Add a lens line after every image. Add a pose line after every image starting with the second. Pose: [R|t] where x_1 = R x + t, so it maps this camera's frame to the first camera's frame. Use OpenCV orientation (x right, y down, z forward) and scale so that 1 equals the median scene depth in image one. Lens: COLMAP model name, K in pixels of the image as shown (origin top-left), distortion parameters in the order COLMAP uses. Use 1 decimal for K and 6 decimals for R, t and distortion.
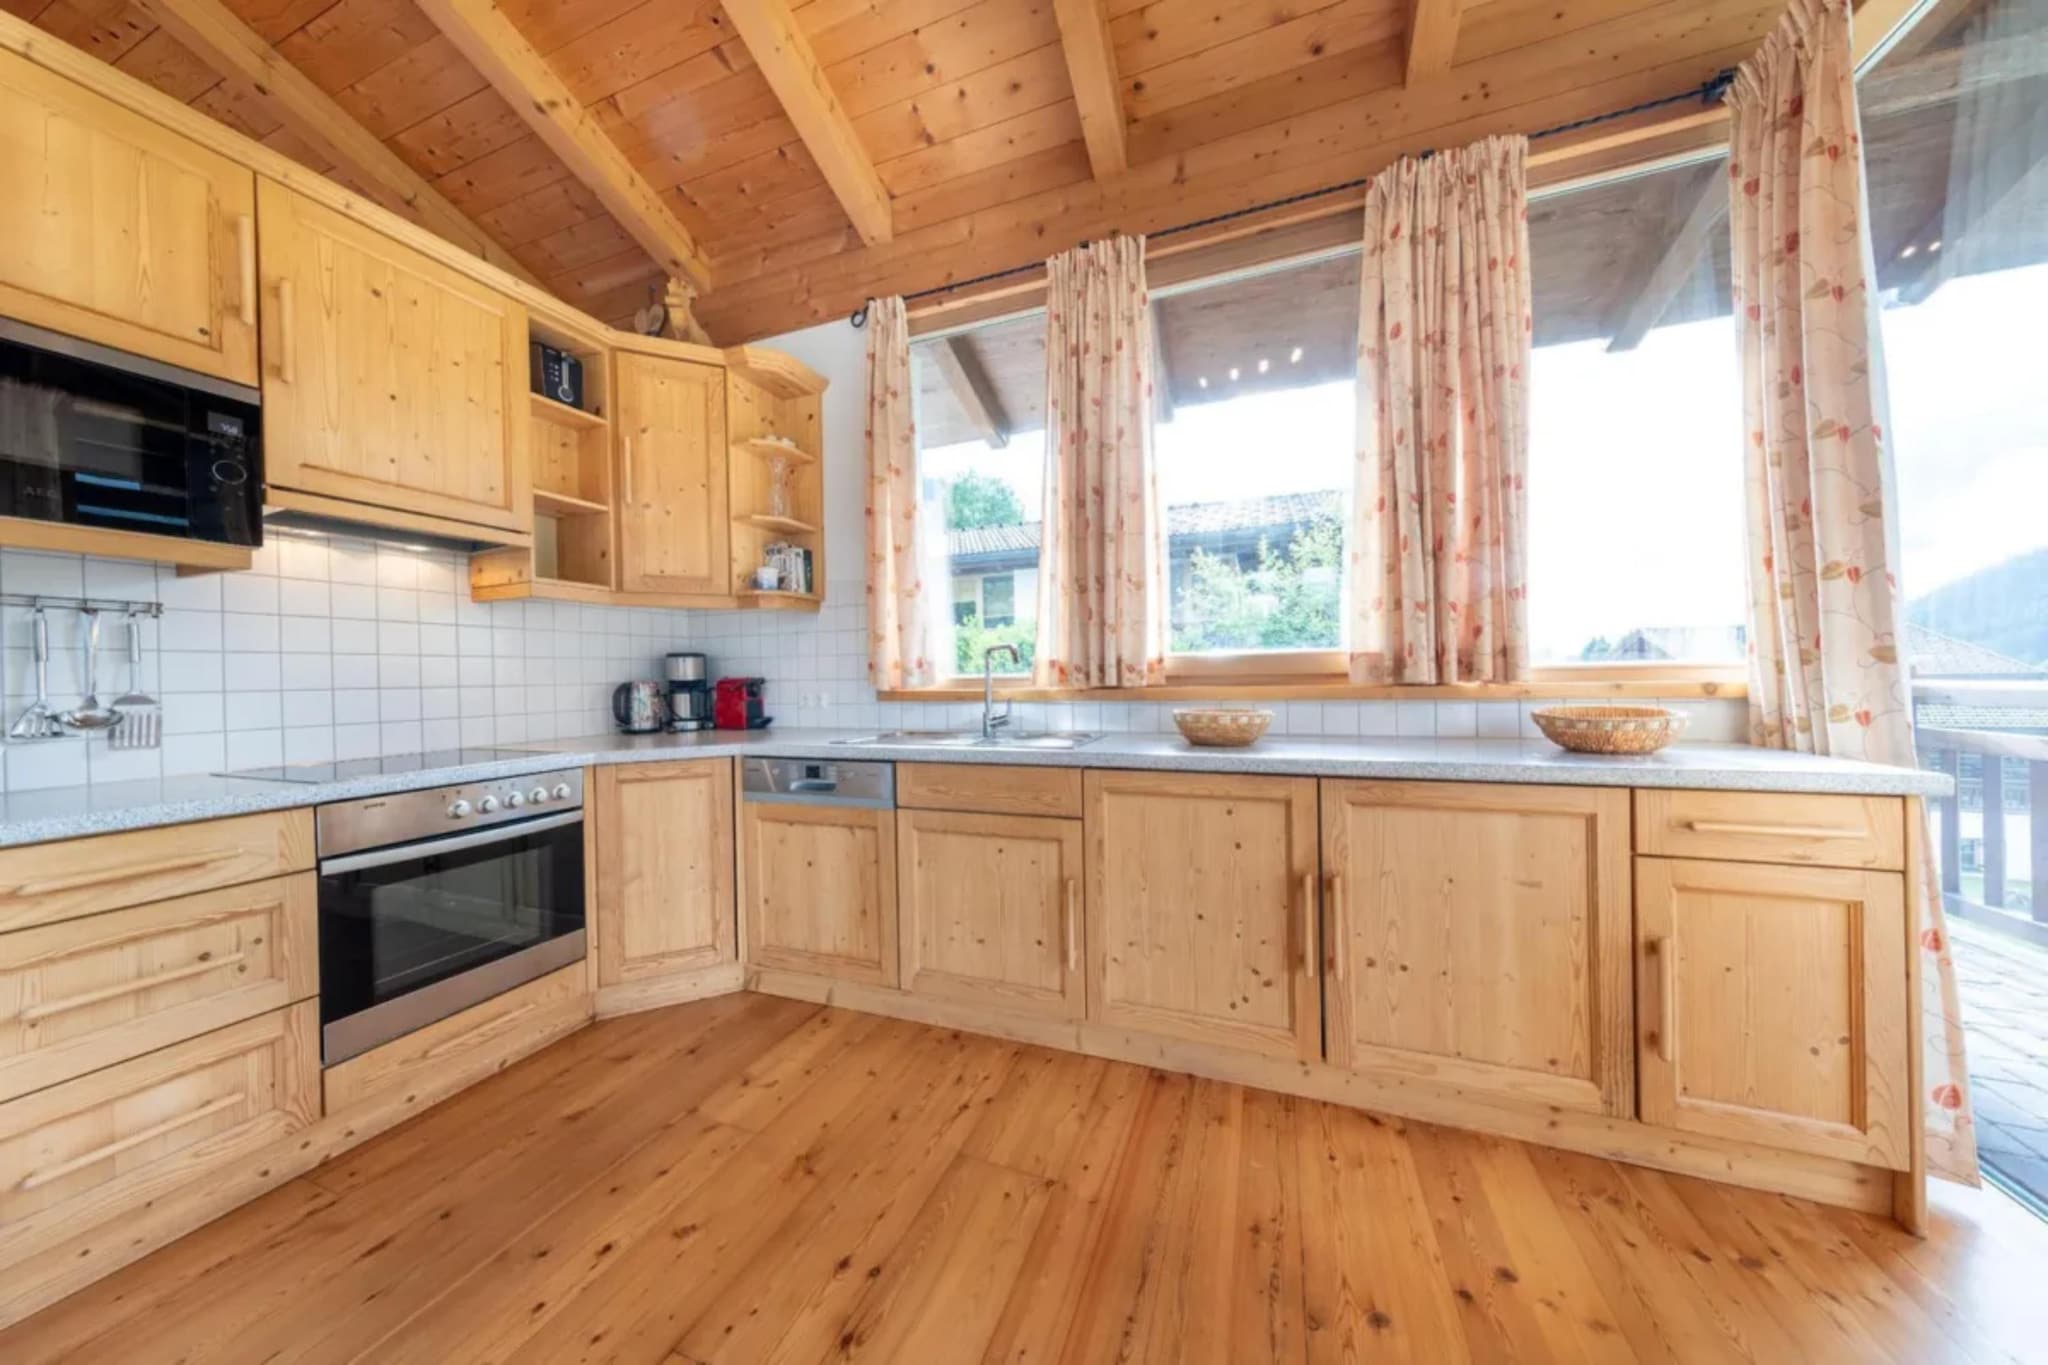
lens RADIAL K [[641.1, 0, 1028.1], [0, 641.1, 678.7], [0, 0, 1]] dist [0.001131, -0.000014]
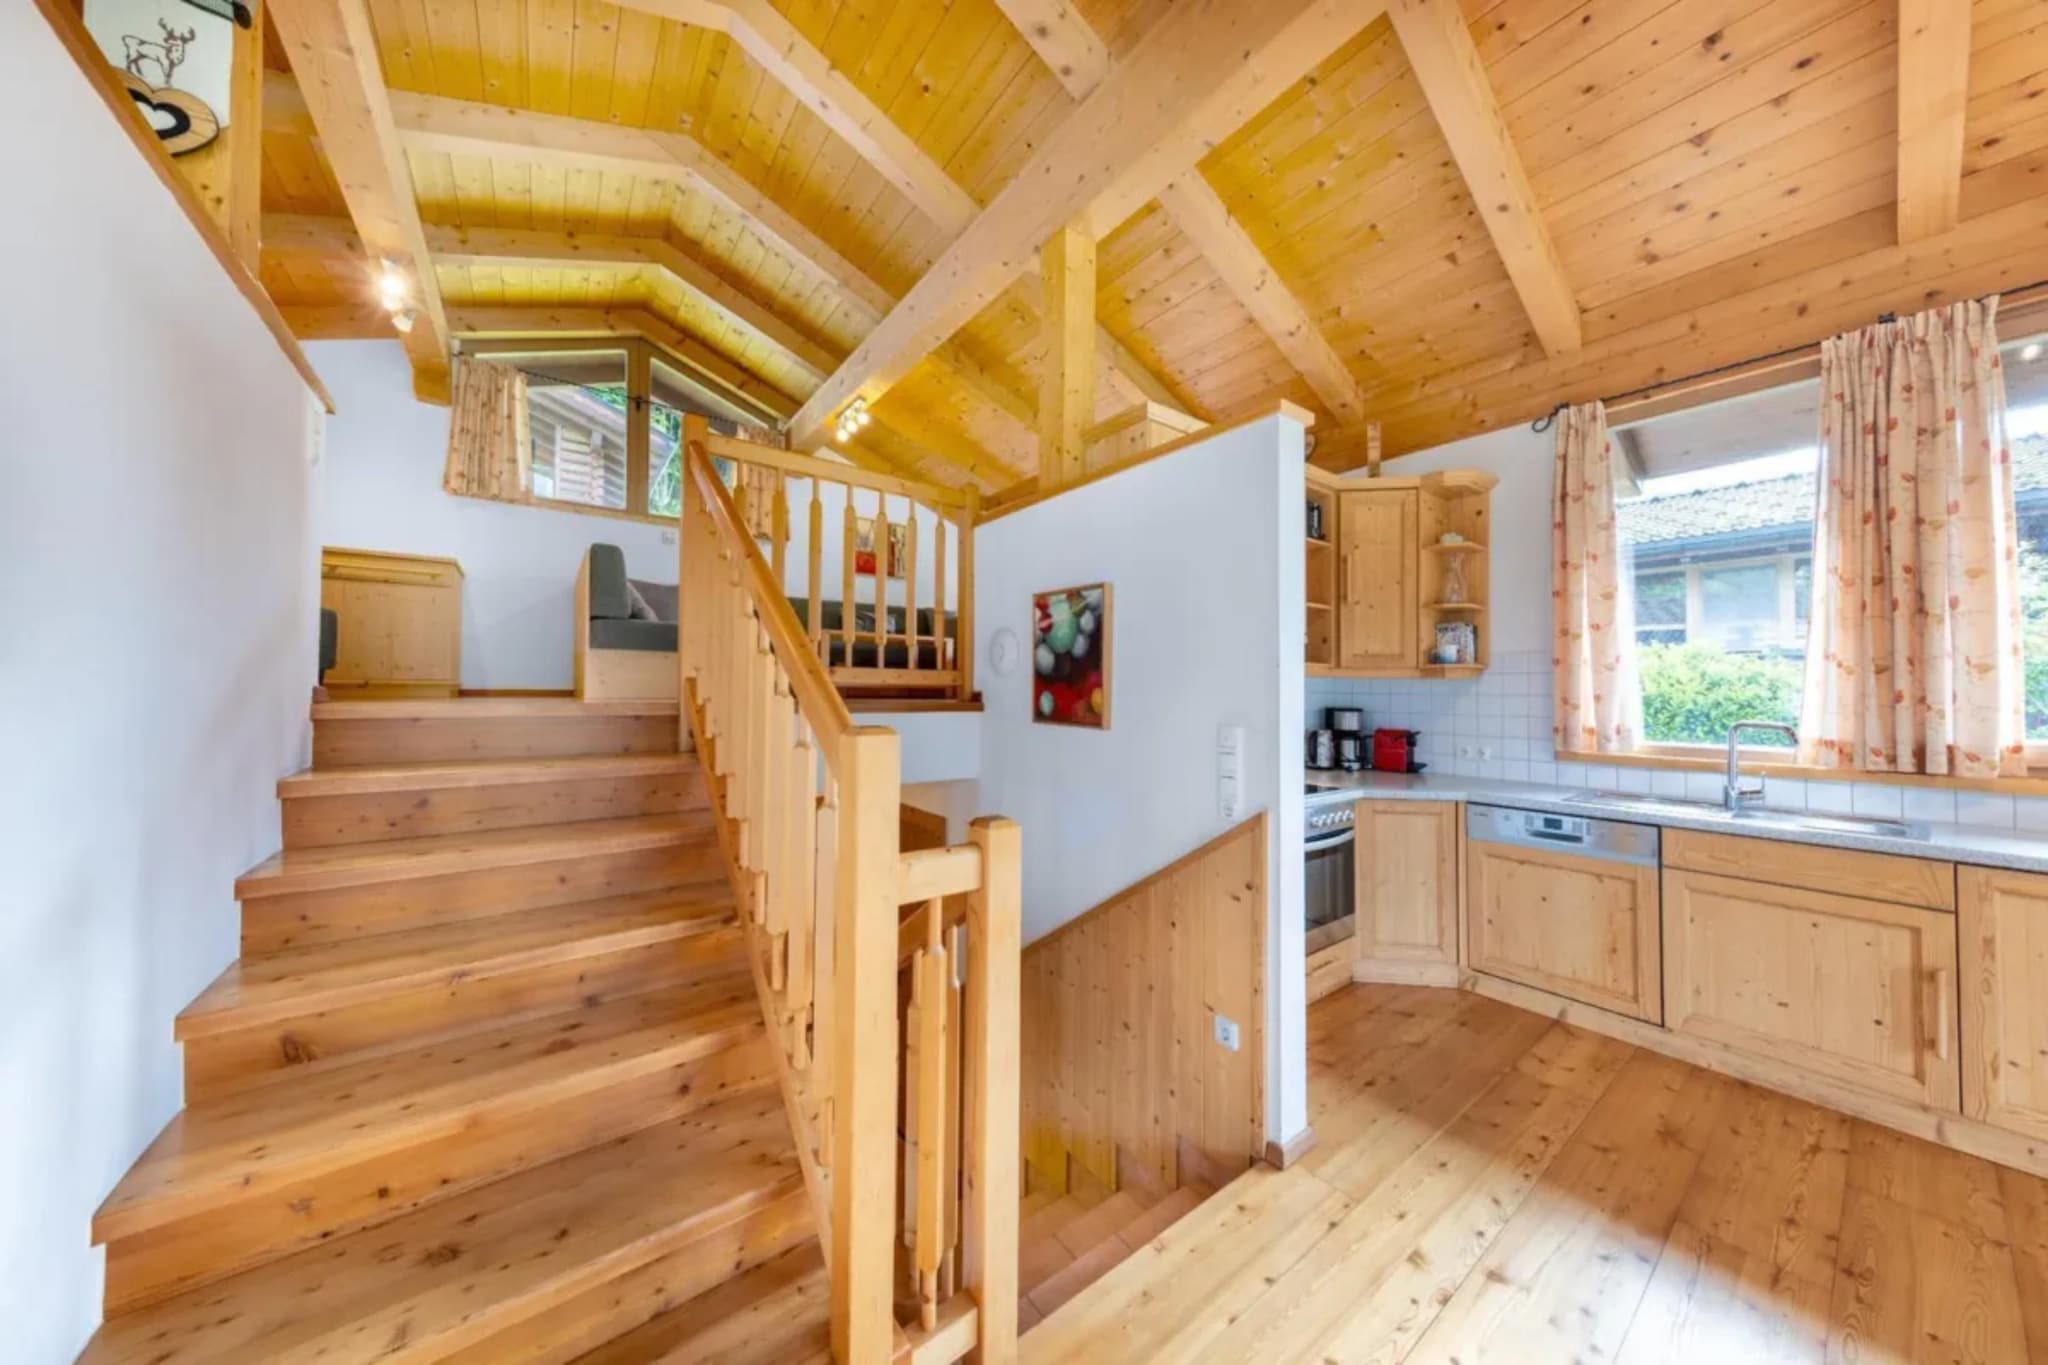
lens RADIAL K [[644.9, 0, 1017.3], [0, 644.9, 677.0], [0, 0, 1]] dist [-0.000115, -0.000082]
pose [[0.835943, 0.012046, -0.548684, -0.476086], [-0.023890, 0.999610, -0.014451, -0.083526], [0.548296, 0.025188, 0.835905, -0.538260]]
